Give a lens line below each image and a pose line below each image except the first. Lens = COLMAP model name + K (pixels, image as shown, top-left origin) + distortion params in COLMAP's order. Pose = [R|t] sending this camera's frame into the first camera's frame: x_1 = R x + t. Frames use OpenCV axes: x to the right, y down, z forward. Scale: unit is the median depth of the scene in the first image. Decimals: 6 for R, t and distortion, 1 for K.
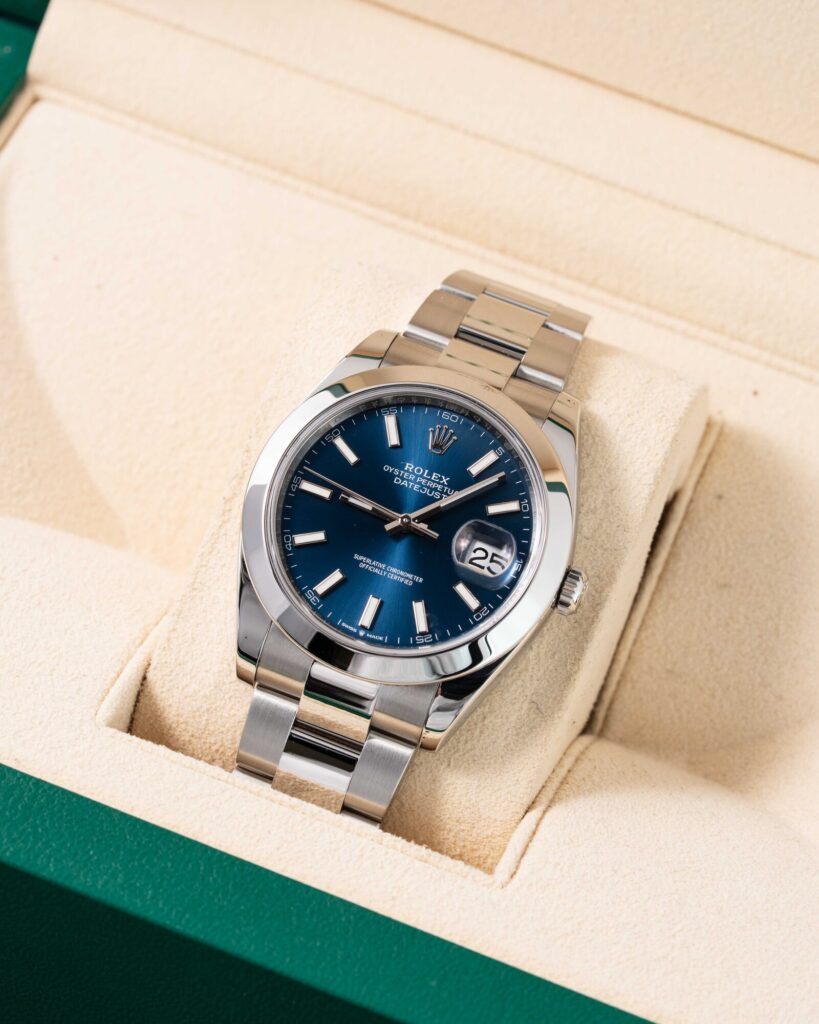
lens RADIAL K [[3450.6, 0, 408.7], [0, 3450.6, 472.3], [0, 0, 1]] dist [-0.036211, 1.526602]
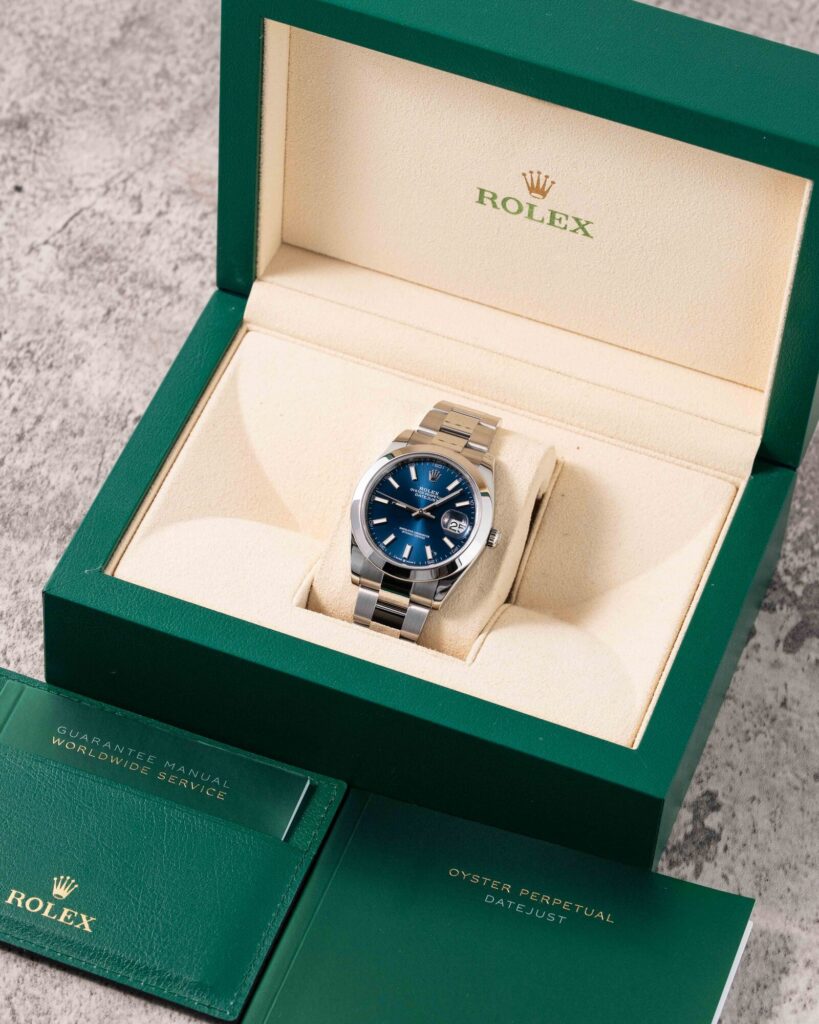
lens RADIAL K [[3450.6, 0, 408.7], [0, 3450.6, 472.3], [0, 0, 1]] dist [-0.036211, 1.526602]
pose [[0.998202, -0.050184, -0.032790, 0.067453], [0.049721, 0.998654, -0.014787, 0.021236], [0.033488, 0.013130, 0.999353, -1.300891]]
